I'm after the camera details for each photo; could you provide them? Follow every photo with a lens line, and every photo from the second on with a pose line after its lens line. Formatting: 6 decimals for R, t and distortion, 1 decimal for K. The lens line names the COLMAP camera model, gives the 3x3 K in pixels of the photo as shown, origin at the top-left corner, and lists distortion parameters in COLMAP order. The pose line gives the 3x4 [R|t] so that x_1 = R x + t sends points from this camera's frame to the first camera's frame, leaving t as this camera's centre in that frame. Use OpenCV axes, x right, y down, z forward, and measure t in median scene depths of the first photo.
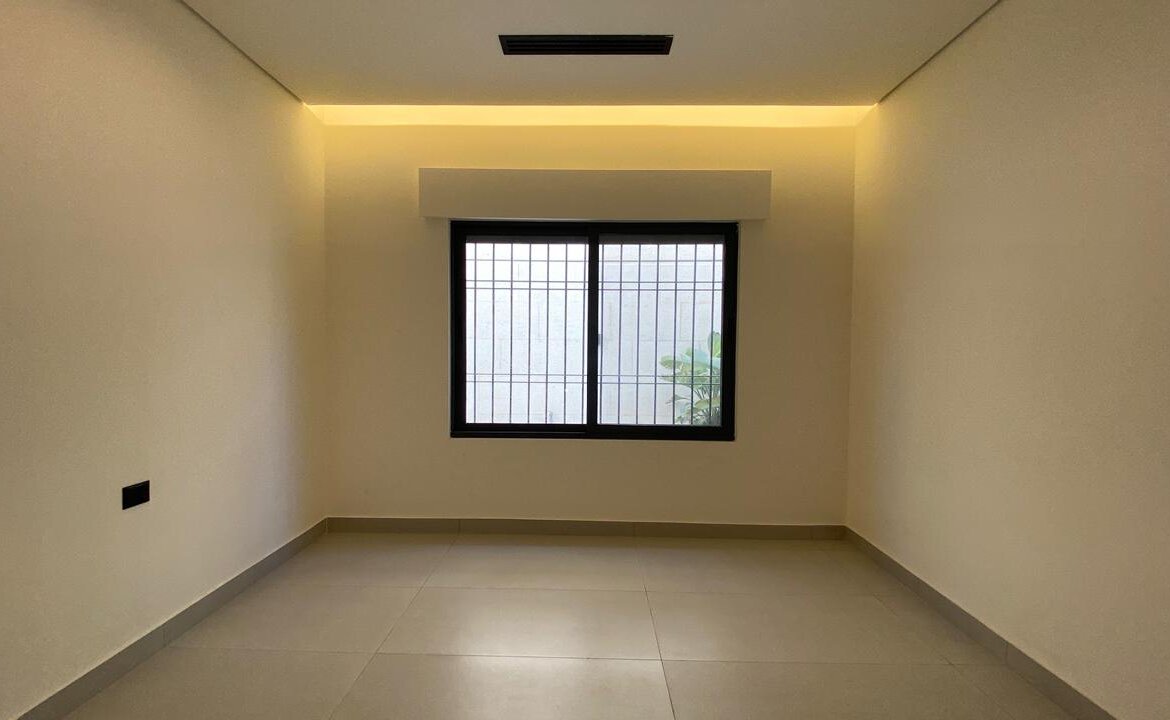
lens RADIAL K [[615.6, 0, 585.0], [0, 615.6, 360.0], [0, 0, 1]] dist [0.063007, 0.000022]
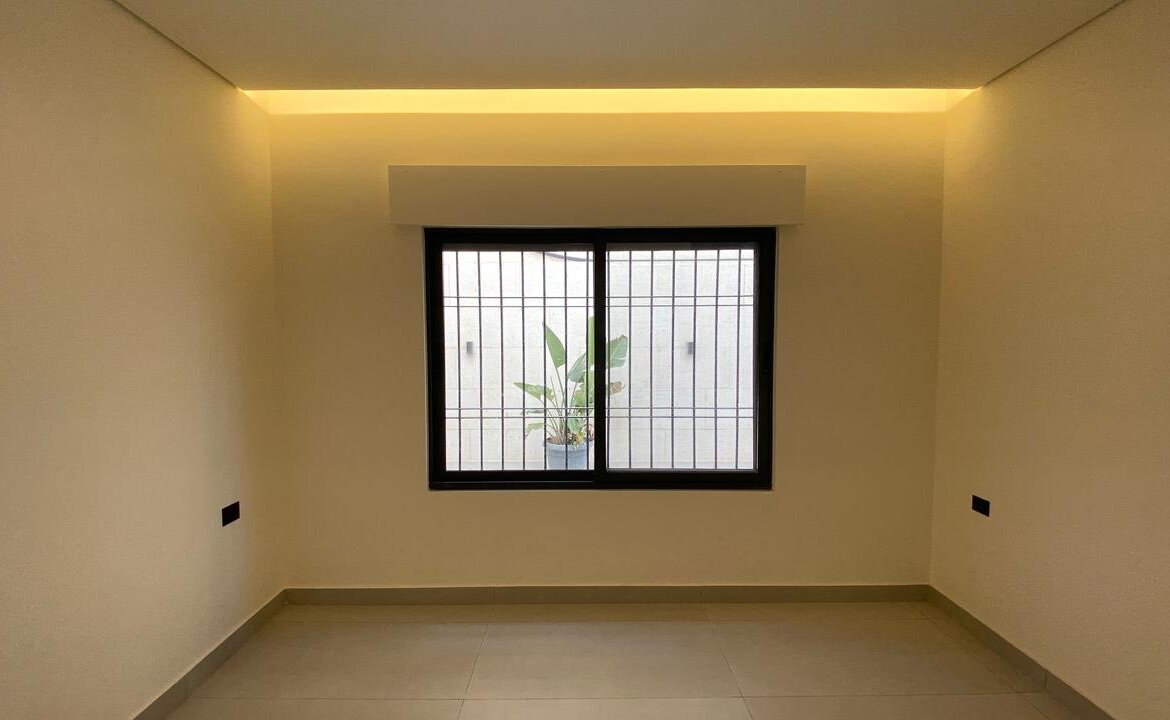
lens RADIAL K [[750.4, 0, 585.0], [0, 750.4, 360.0], [0, 0, 1]] dist [0.036505, -0.000308]
pose [[0.999775, -0.010828, 0.018215, -0.025939], [0.011590, 0.999039, -0.042264, -0.000125], [-0.017740, 0.042465, 0.998940, -0.001021]]
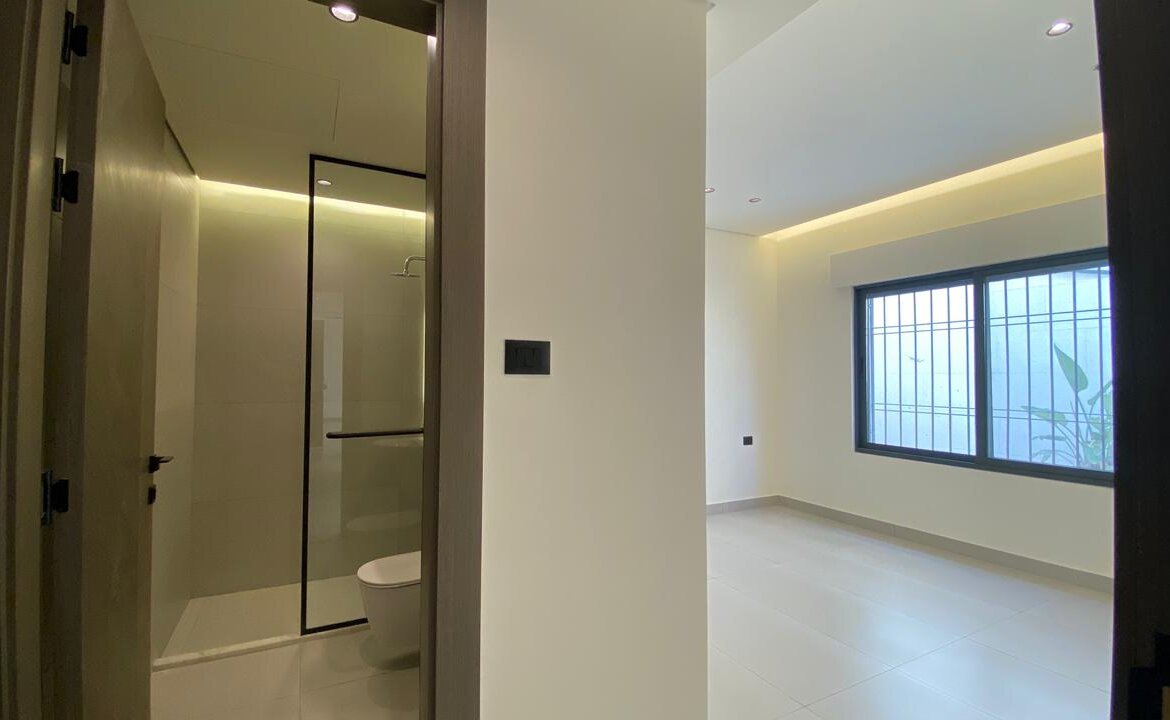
lens RADIAL K [[519.1, 0, 585.0], [0, 519.1, 360.0], [0, 0, 1]] dist [0.000136, -0.000053]
pose [[0.469582, -0.030723, -0.882354, 0.472523], [-0.026499, 0.998454, -0.048868, 0.002872], [0.882491, 0.046329, 0.468042, -0.003197]]
